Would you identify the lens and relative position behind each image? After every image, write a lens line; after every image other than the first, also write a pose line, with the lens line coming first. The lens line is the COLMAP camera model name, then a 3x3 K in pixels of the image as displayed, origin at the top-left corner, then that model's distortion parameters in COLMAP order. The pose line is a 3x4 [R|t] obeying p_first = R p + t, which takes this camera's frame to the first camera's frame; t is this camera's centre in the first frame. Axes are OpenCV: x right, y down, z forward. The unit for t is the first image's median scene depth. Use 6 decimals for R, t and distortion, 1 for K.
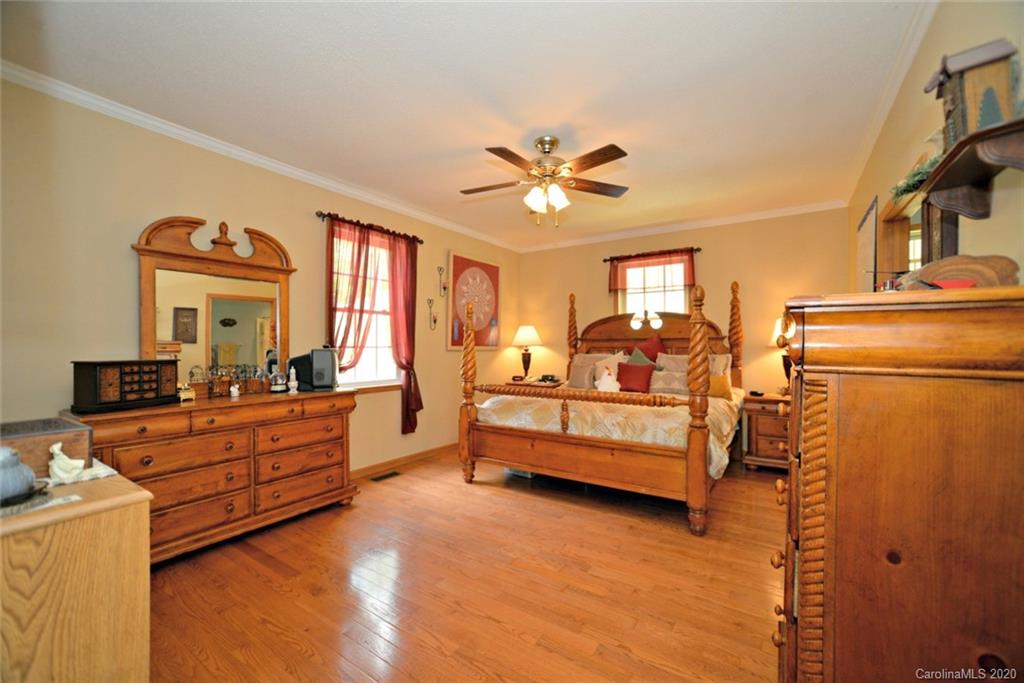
lens RADIAL K [[411.5, 0, 517.9], [0, 411.5, 343.6], [0, 0, 1]] dist [0.002617, 0.000746]
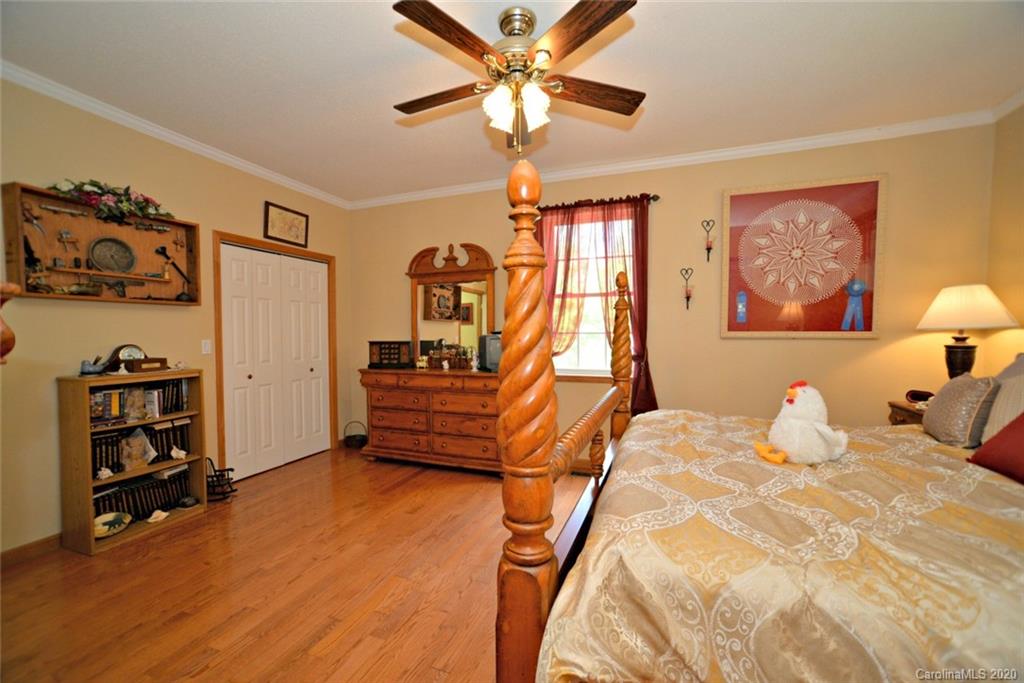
lens RADIAL K [[411.5, 0, 516.1], [0, 411.5, 337.5], [0, 0, 1]] dist [0.002617, 0.000746]
pose [[0.271195, 0.024251, -0.962219, 0.674738], [0.014469, 0.999467, 0.029267, -0.013320], [0.962416, -0.021859, 0.270700, 0.792462]]
